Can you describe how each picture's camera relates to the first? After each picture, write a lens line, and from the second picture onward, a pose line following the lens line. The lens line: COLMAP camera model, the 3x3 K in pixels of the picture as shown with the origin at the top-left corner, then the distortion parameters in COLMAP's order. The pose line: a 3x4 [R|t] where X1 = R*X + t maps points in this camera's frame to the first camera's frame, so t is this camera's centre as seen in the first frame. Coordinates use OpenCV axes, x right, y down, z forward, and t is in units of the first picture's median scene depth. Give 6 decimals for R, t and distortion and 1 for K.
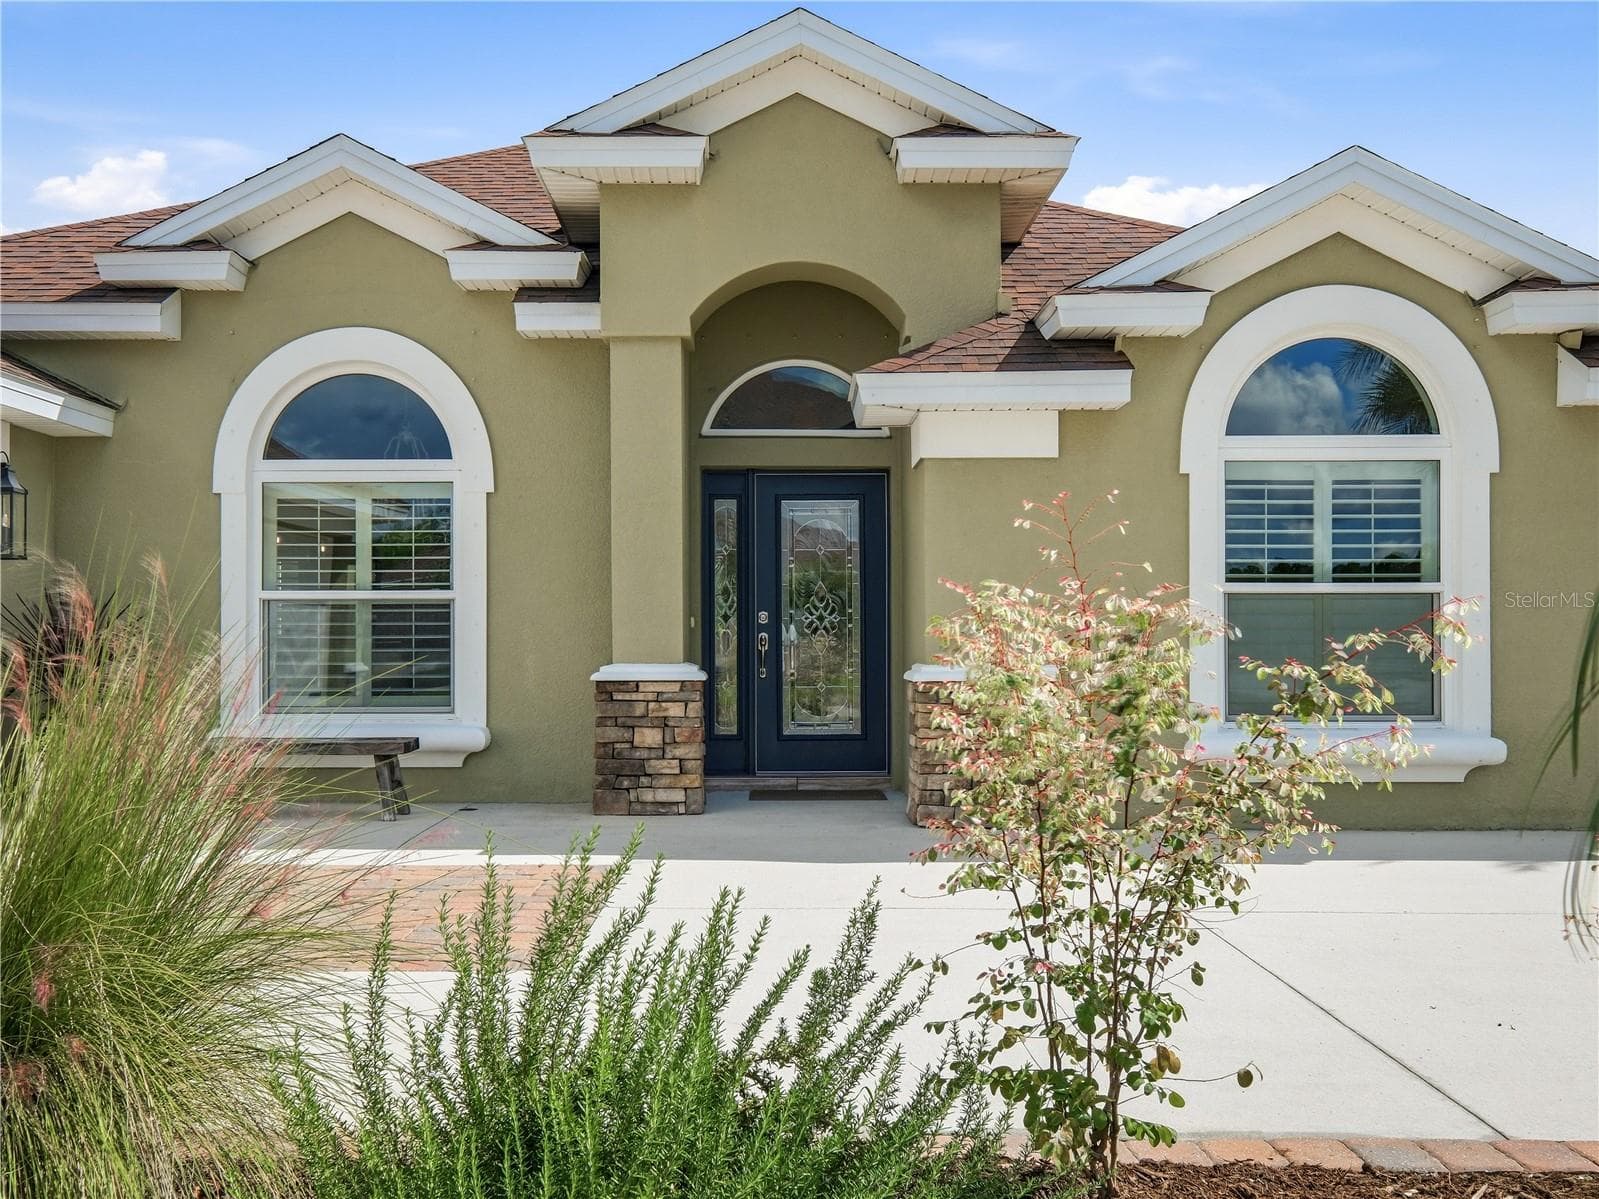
lens RADIAL K [[1977.4, 0, 797.5], [0, 1977.4, 648.0], [0, 0, 1]] dist [0.010665, 0.006870]
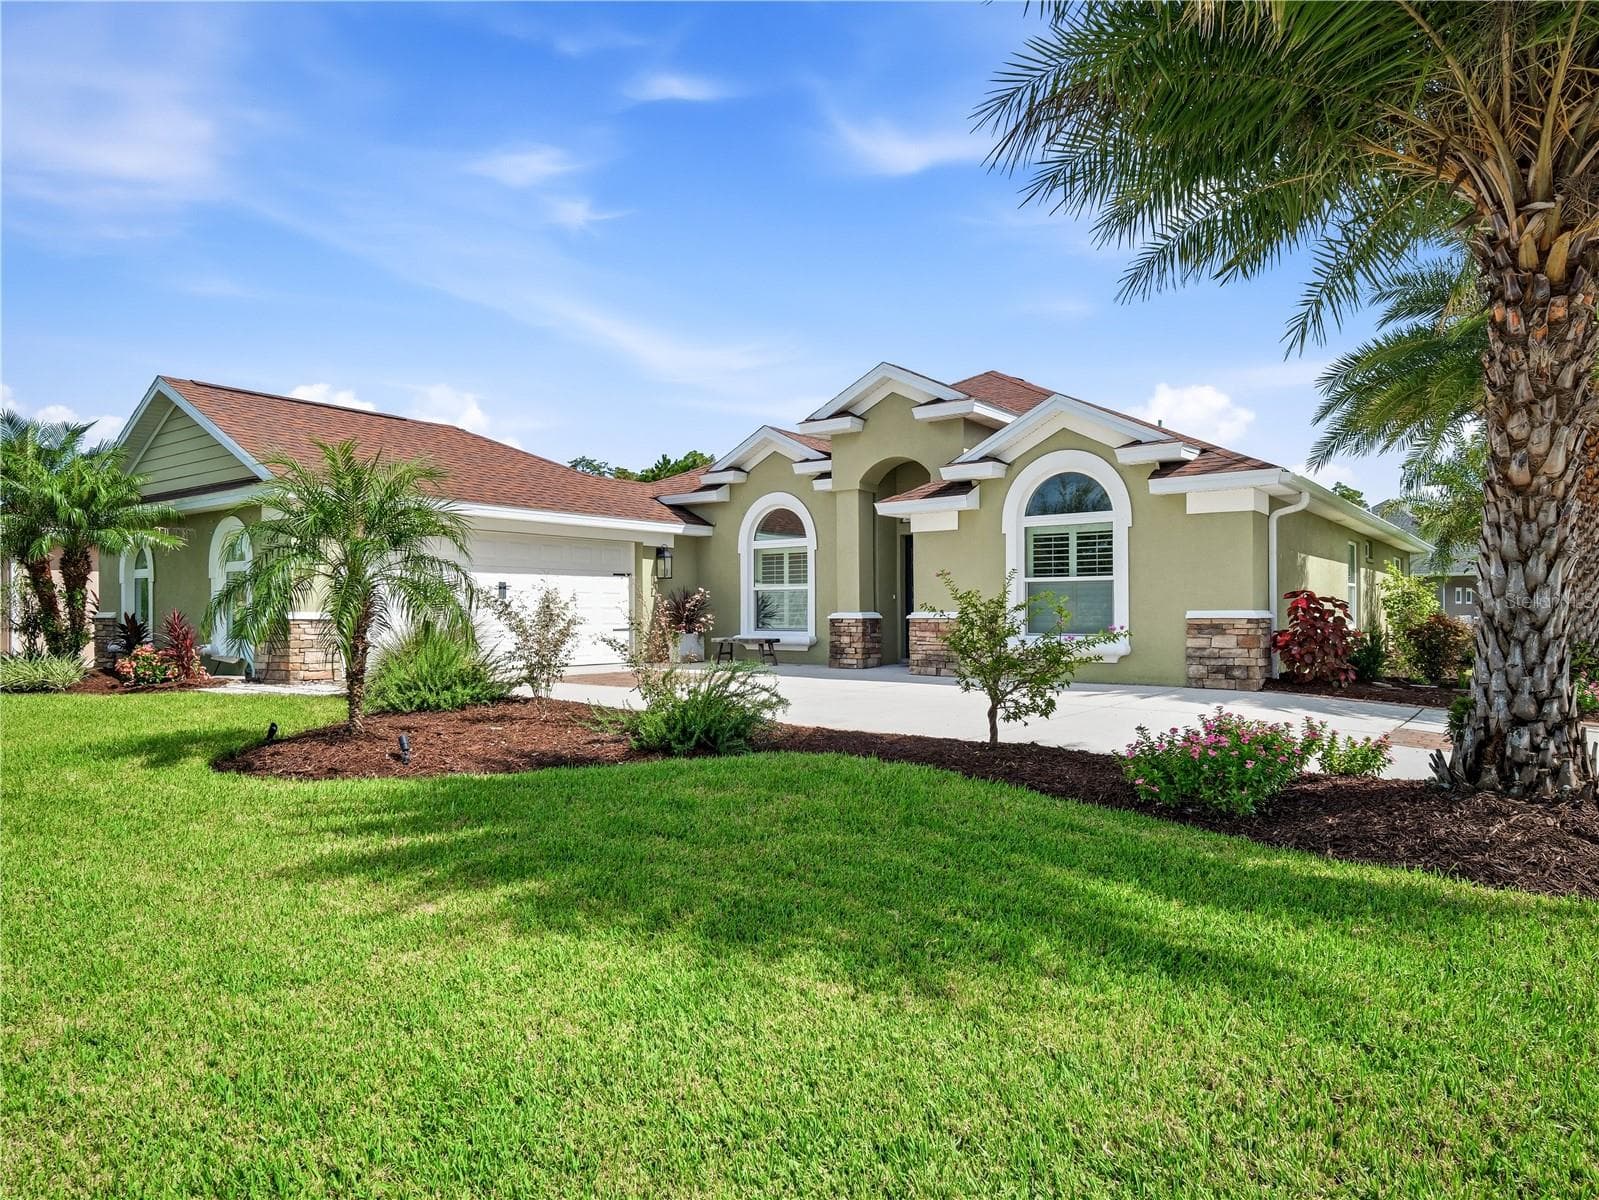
lens RADIAL K [[1045.5, 0, 803.7], [0, 1045.5, 597.4], [0, 0, 1]] dist [0.003820, 0.002028]
pose [[0.802204, -0.012074, -0.596929, 0.727356], [0.008544, 0.999925, -0.008744, -0.000312], [0.596990, 0.001914, 0.802247, -0.173088]]
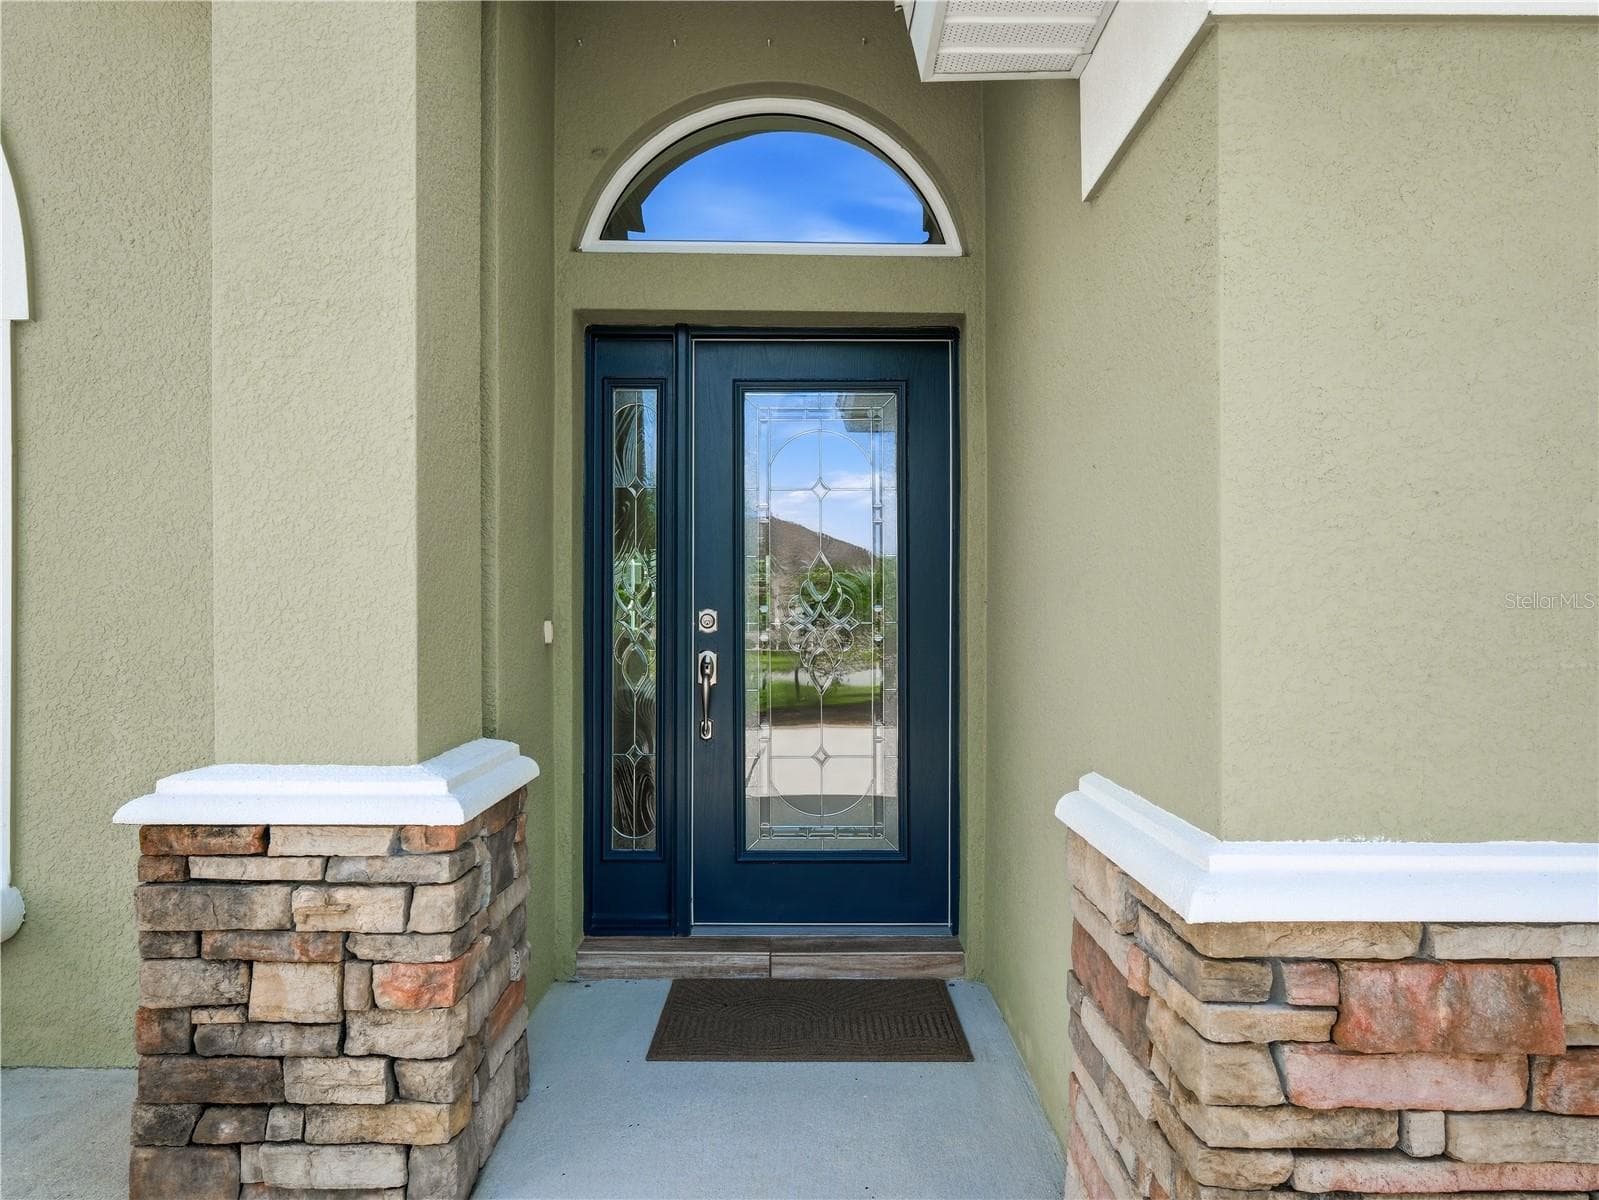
lens RADIAL K [[1048.3, 0, 804.9], [0, 1048.3, 632.8], [0, 0, 1]] dist [0.001342, 0.000530]
pose [[0.999898, 0.006084, -0.012930, 0.012579], [-0.005894, 0.999875, 0.014685, -0.018688], [0.013018, -0.014607, 0.999809, 0.824804]]
